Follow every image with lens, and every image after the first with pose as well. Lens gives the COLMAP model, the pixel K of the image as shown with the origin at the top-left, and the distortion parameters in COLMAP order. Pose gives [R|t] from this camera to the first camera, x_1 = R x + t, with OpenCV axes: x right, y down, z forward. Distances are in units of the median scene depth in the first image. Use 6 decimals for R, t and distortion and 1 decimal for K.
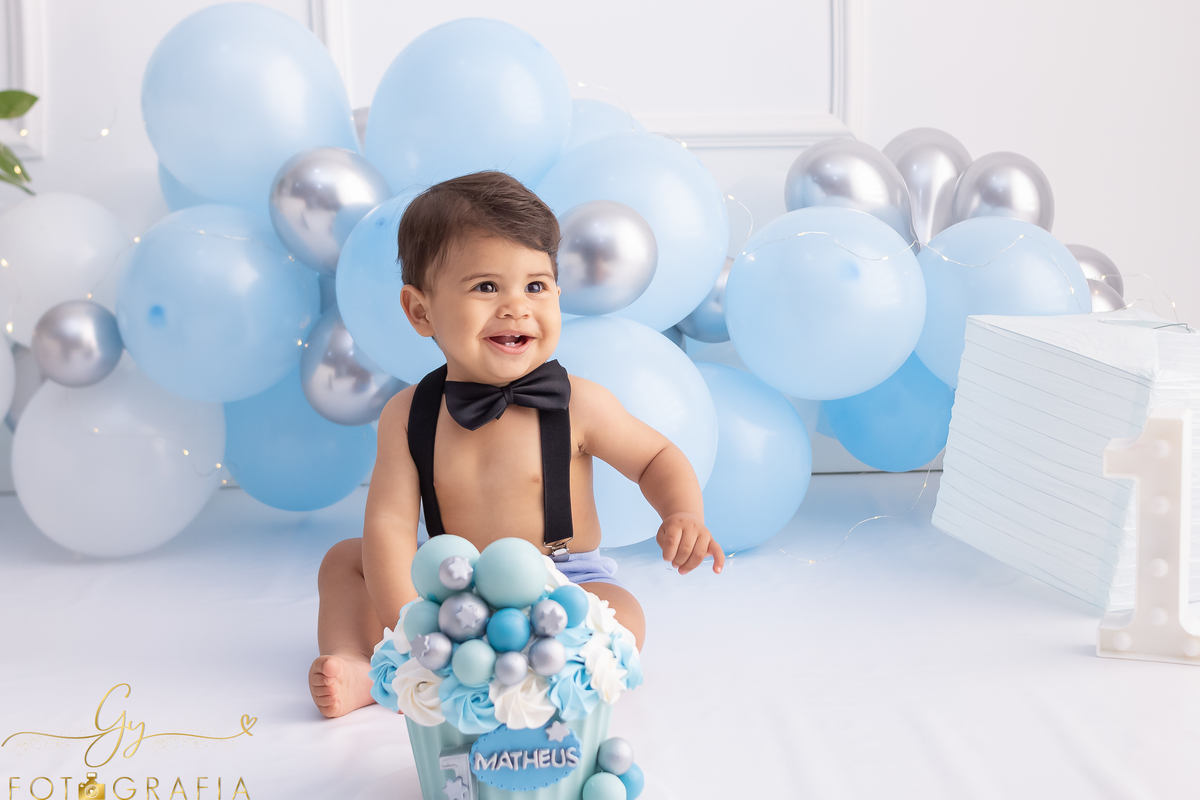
lens RADIAL K [[2058.8, 0, 601.8], [0, 2058.8, 366.8], [0, 0, 1]] dist [-0.025137, -0.051045]
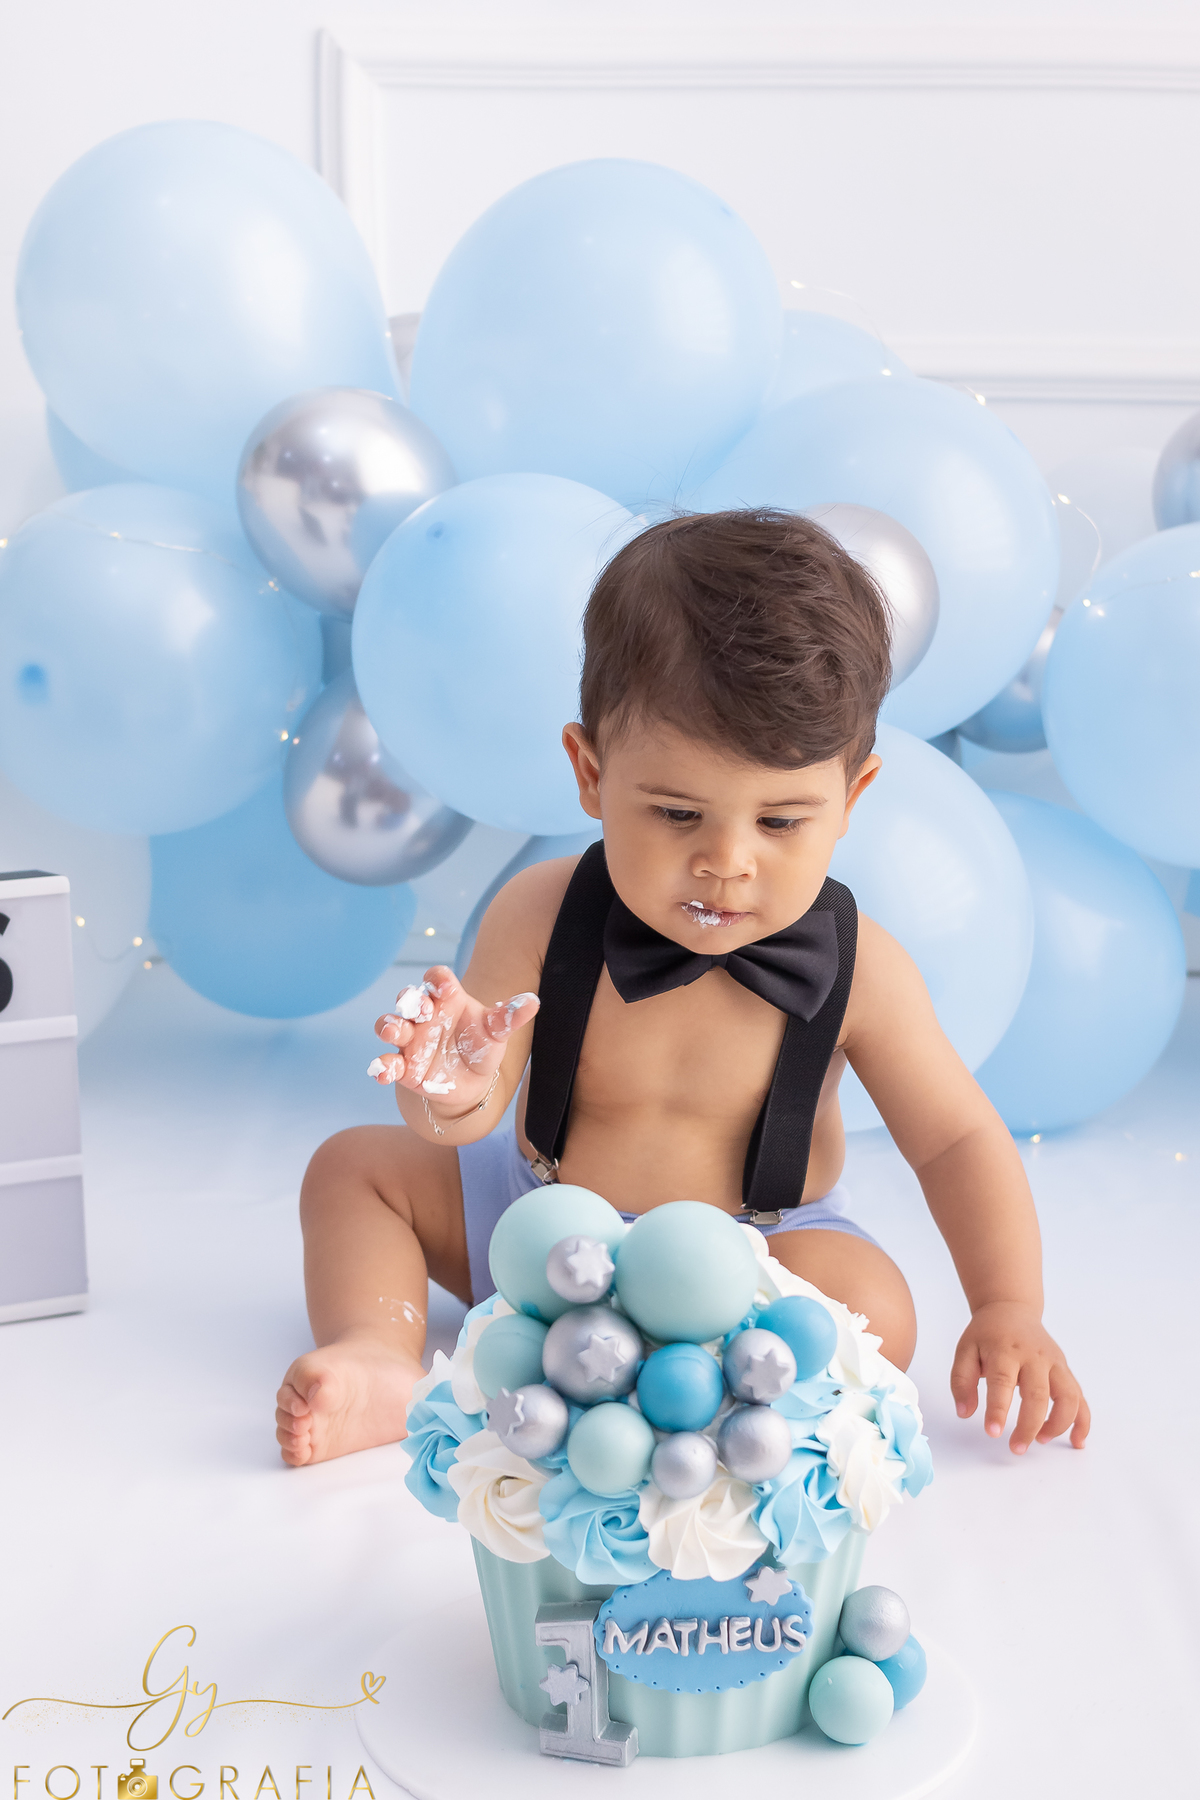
lens RADIAL K [[3088.1, 0, 600.0], [0, 3088.1, 900.0], [0, 0, 1]] dist [-0.025137, -0.051045]
pose [[0.998500, 0.036807, -0.040536, -0.037386], [-0.033939, 0.997018, 0.069306, -0.042567], [0.042966, -0.067826, 0.996772, 0.239787]]
